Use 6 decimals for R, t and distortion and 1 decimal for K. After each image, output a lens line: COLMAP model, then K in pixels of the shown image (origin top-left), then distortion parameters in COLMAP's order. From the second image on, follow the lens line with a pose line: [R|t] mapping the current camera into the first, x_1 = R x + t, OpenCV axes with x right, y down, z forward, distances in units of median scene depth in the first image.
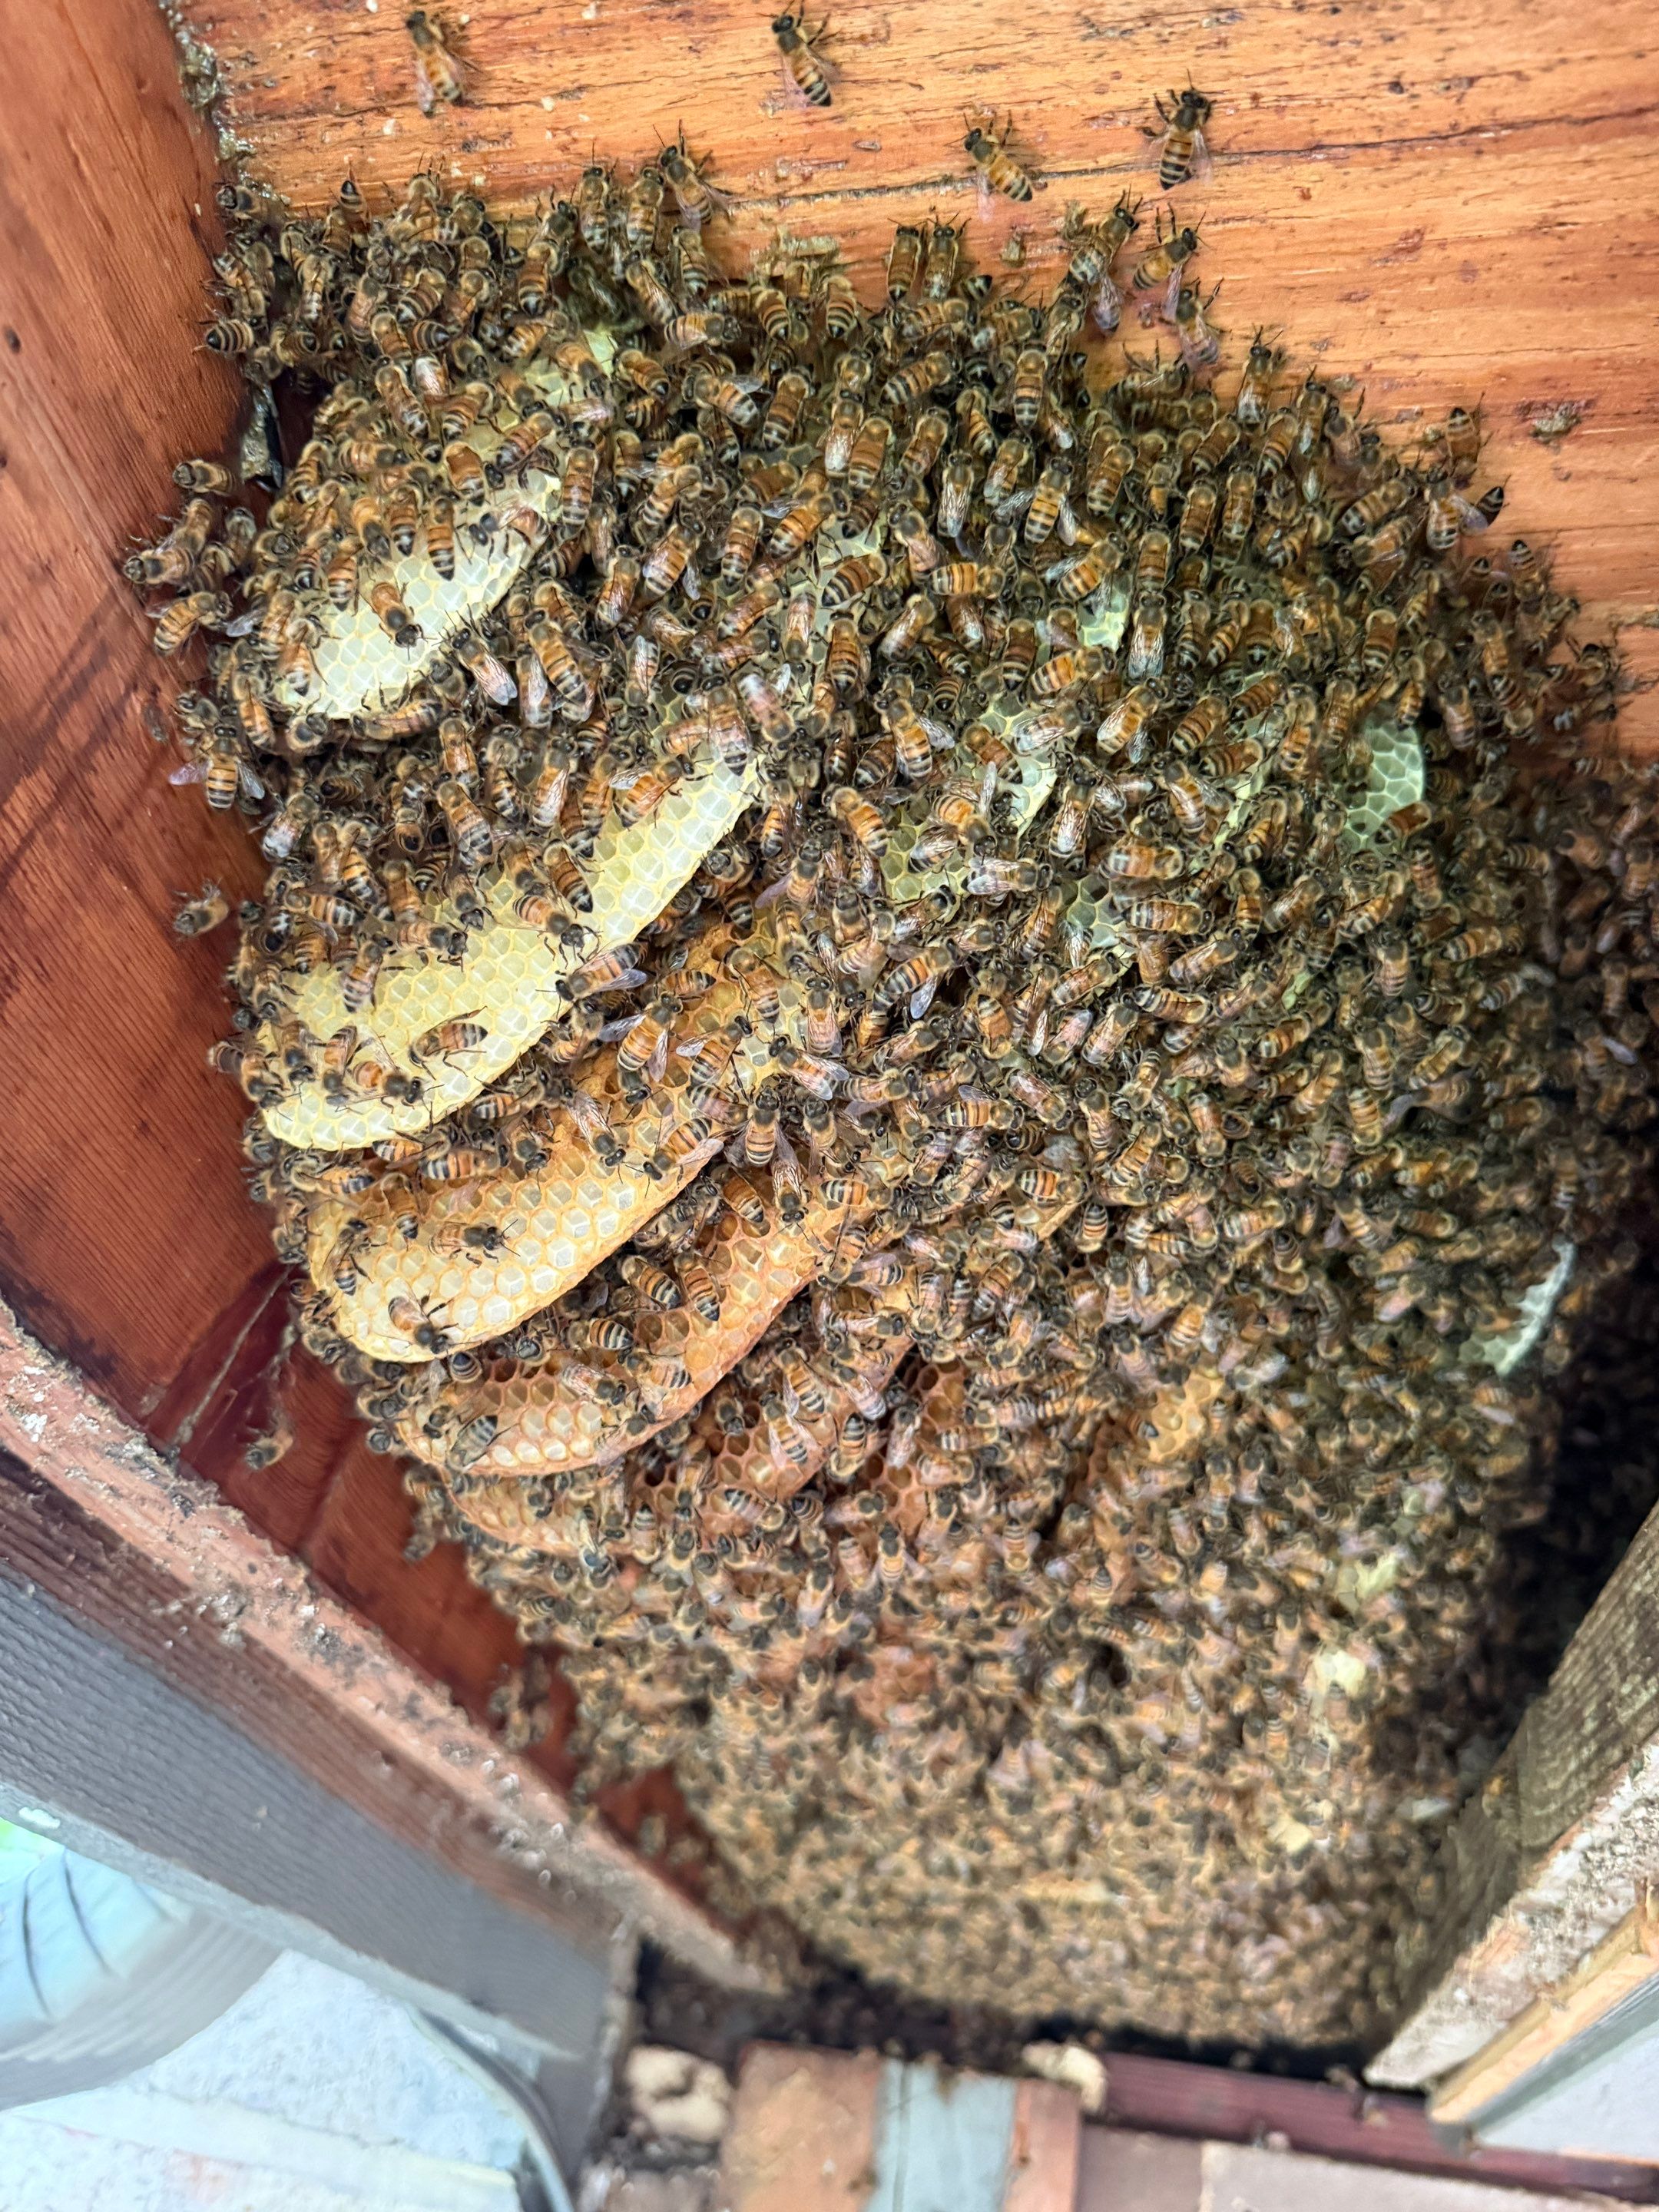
lens RADIAL K [[1607.1, 0, 829.5], [0, 1607.1, 1106.0], [0, 0, 1]] dist [-0.020135, 0.000805]
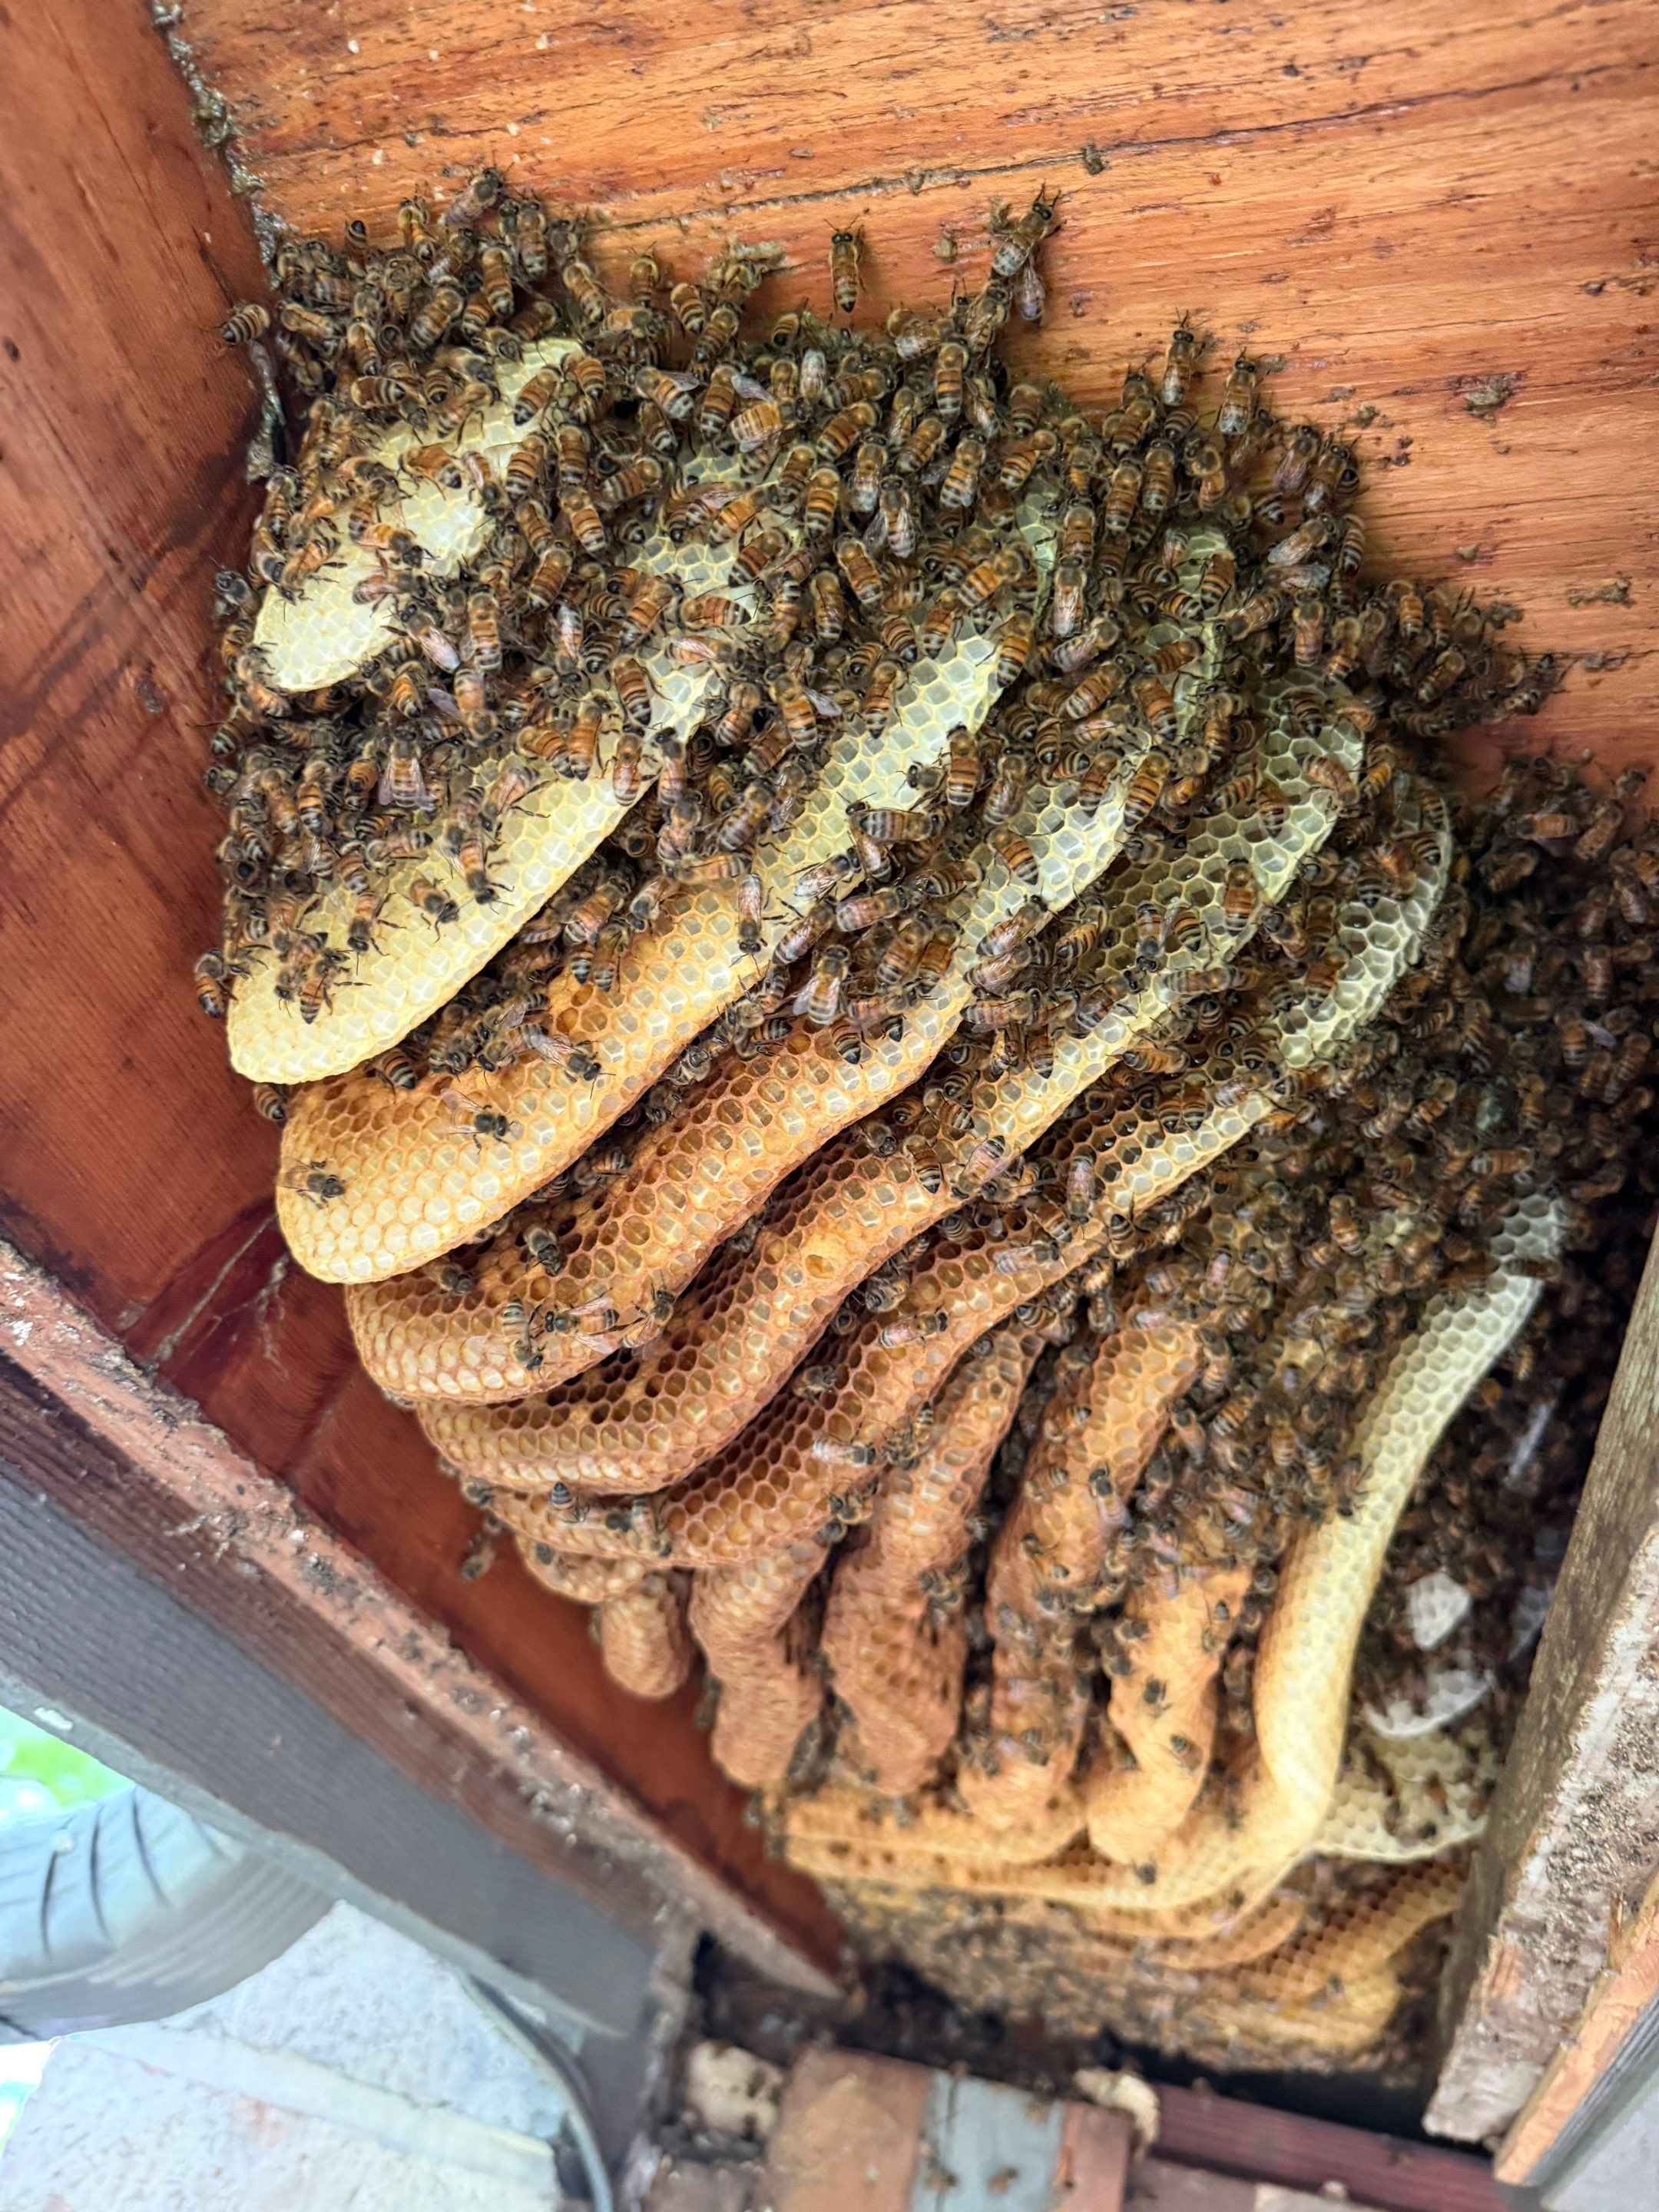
lens RADIAL K [[1597.4, 0, 832.5], [0, 1597.4, 1098.3], [0, 0, 1]] dist [-0.013159, -0.003403]
pose [[0.993658, 0.021133, -0.110442, 0.154504], [-0.024663, 0.999225, -0.030689, 0.053071], [0.109708, 0.033218, 0.993409, -0.026684]]
